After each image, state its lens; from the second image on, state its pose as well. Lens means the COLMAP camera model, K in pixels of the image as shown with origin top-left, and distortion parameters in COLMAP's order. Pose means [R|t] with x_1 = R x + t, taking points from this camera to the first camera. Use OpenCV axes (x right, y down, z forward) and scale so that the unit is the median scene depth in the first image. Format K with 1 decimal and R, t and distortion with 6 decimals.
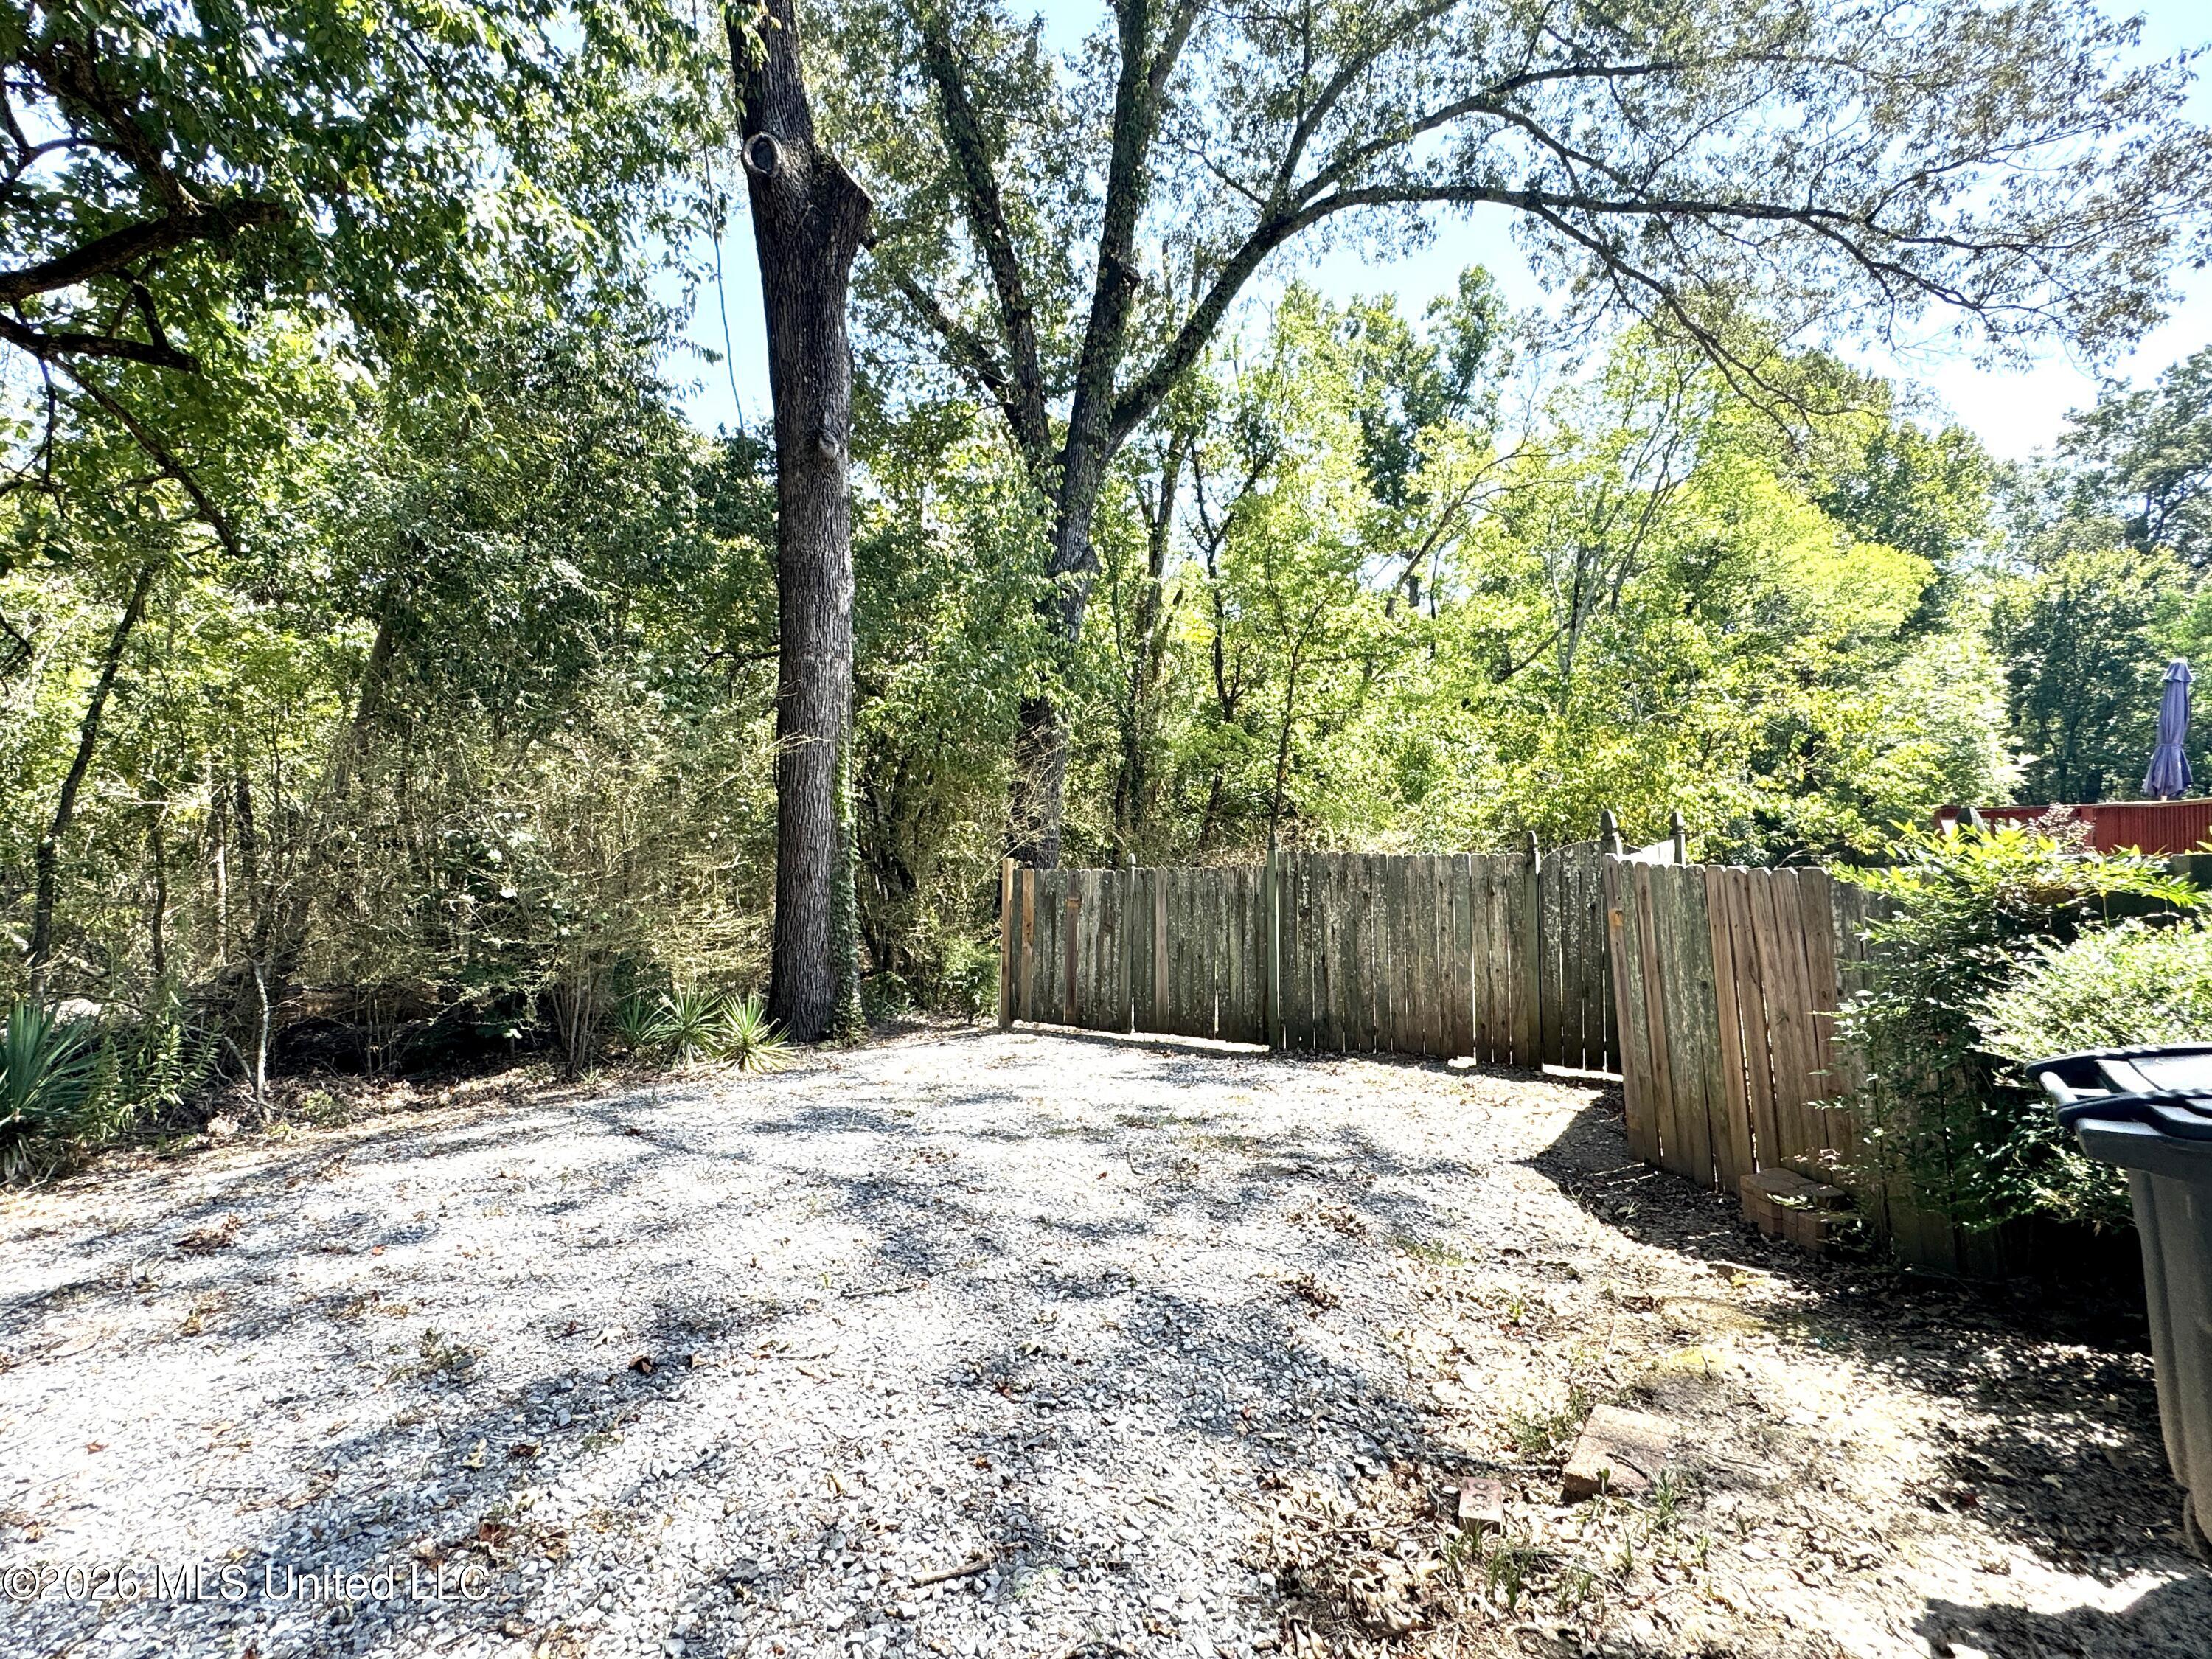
lens RADIAL K [[1019.8, 0, 1118.5], [0, 1019.8, 822.6], [0, 0, 1]] dist [-0.014286, 0.004100]
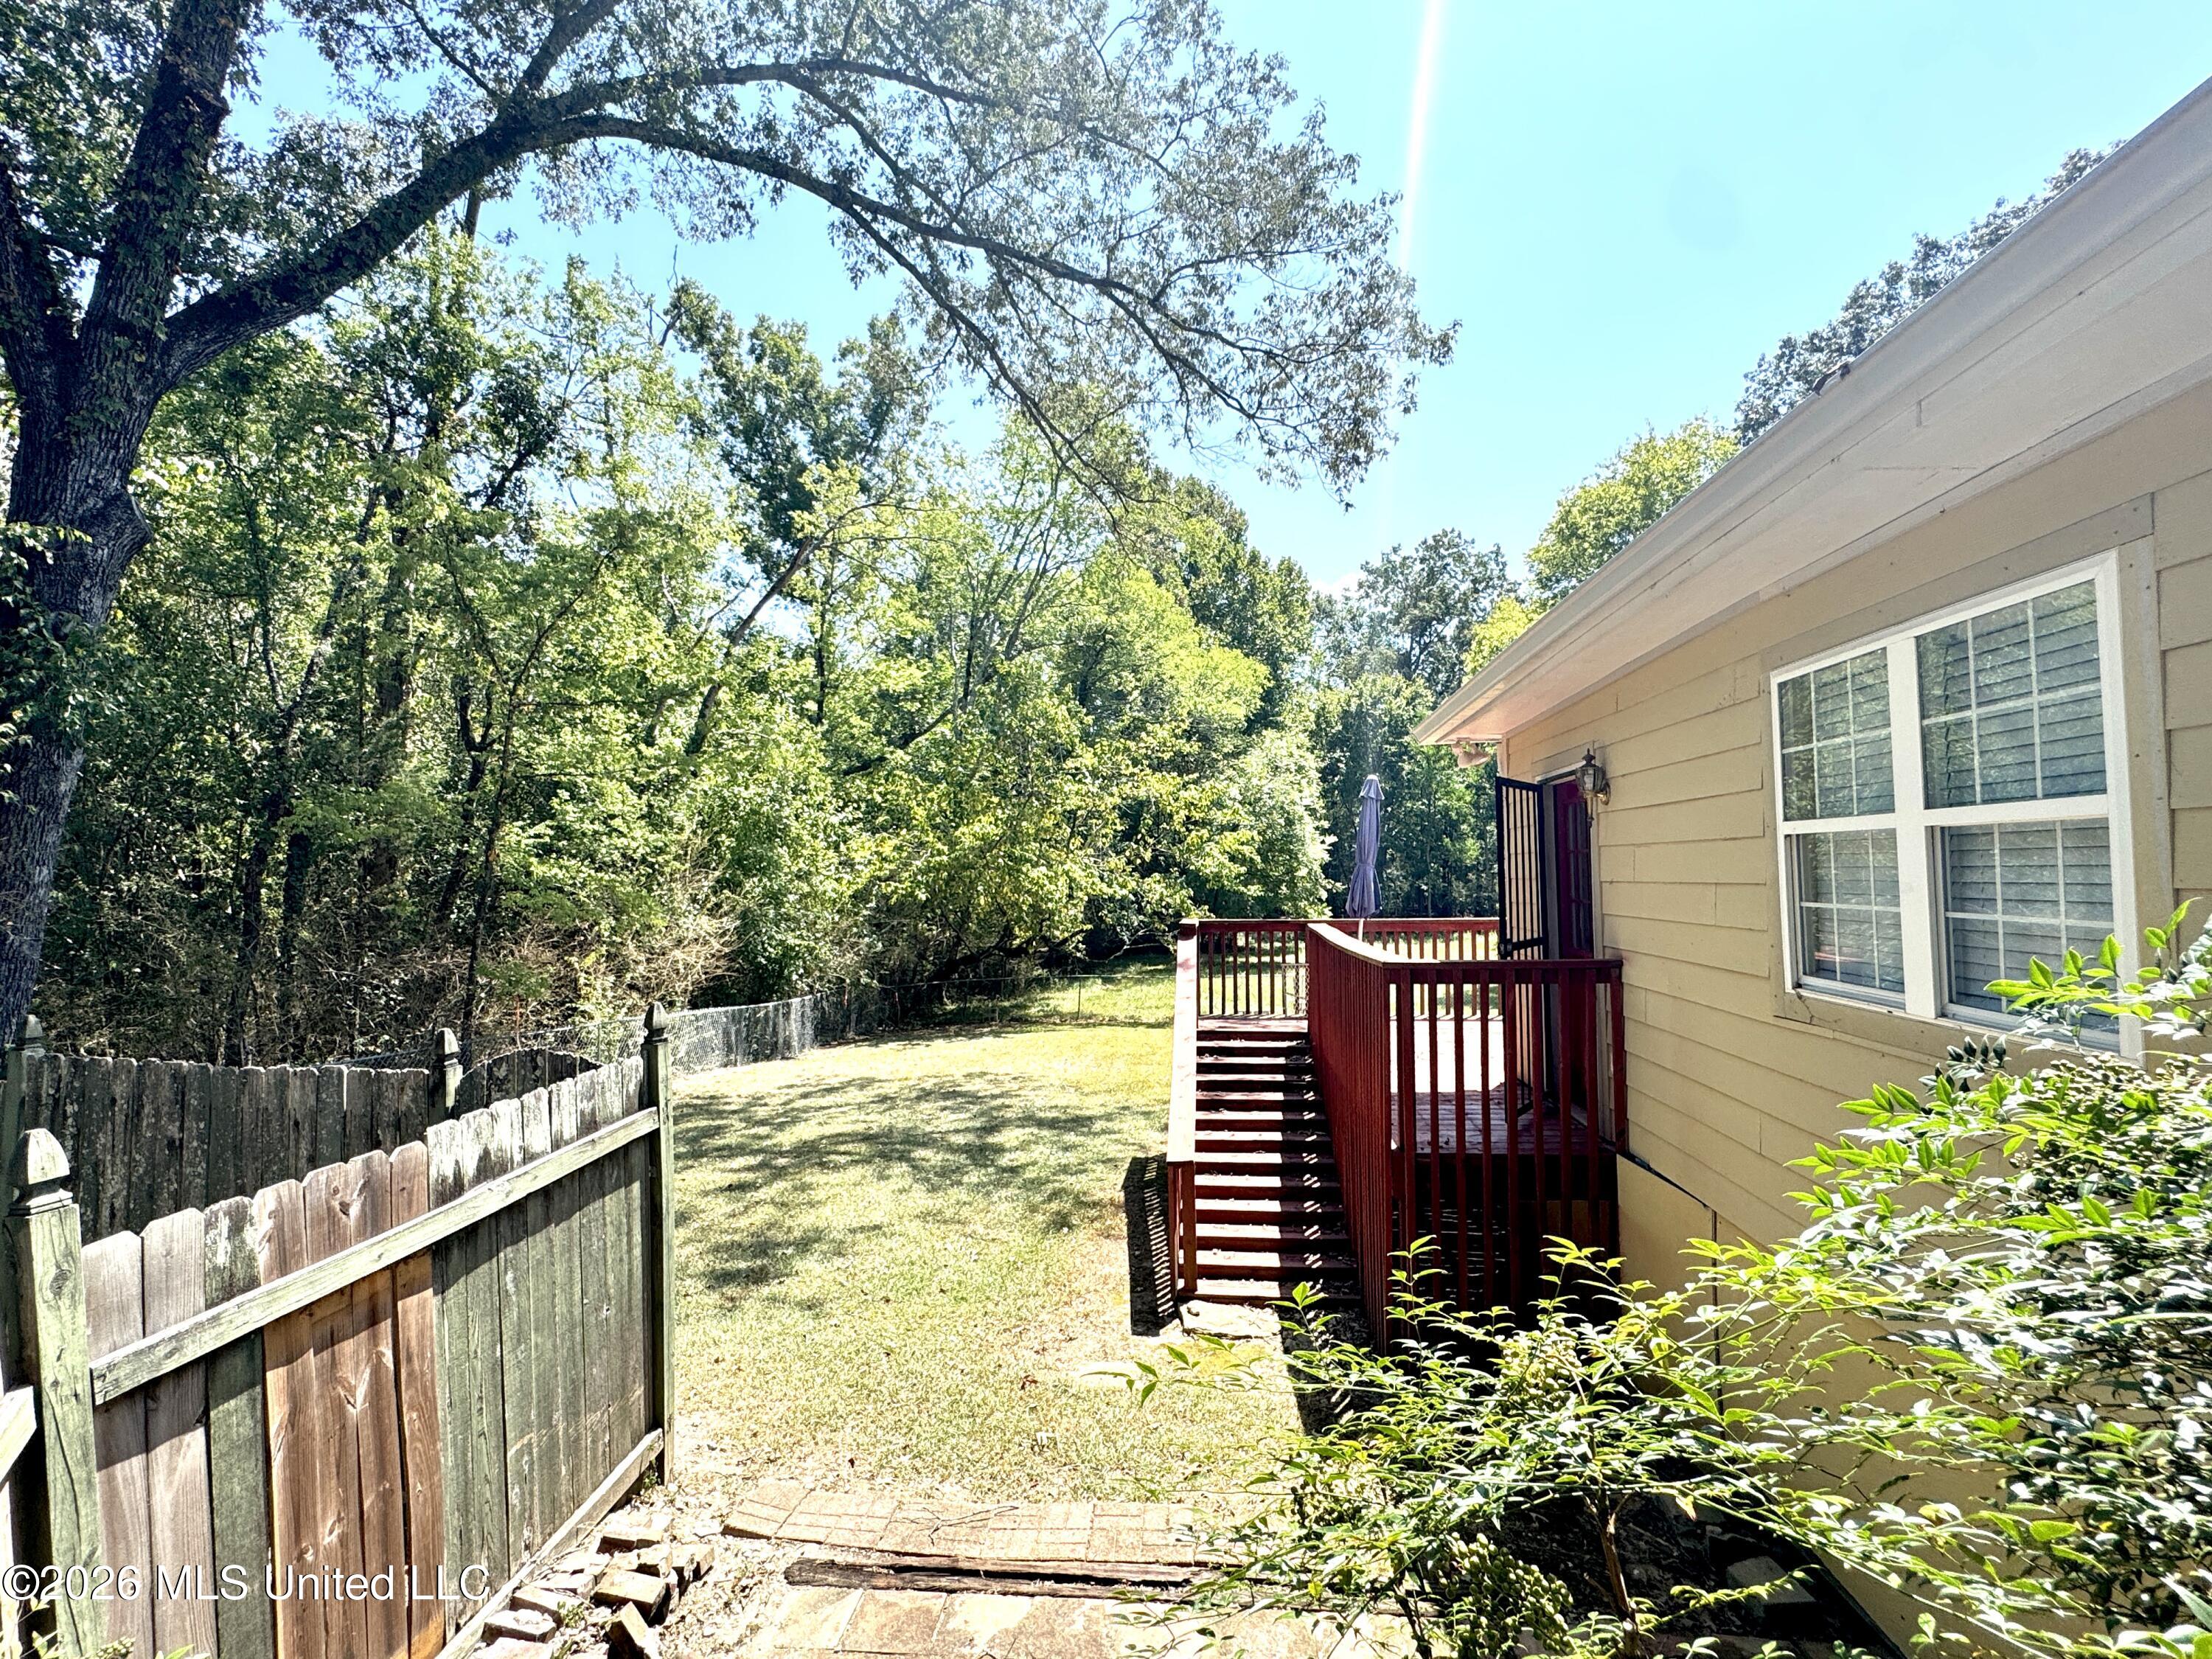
lens RADIAL K [[1019.8, 0, 1095.0], [0, 1019.8, 829.4], [0, 0, 1]] dist [-0.014286, 0.004100]
pose [[0.884178, 0.029550, 0.466214, 0.089530], [-0.008092, 0.998816, -0.047962, -0.014902], [-0.467079, 0.038634, 0.883371, 0.065951]]
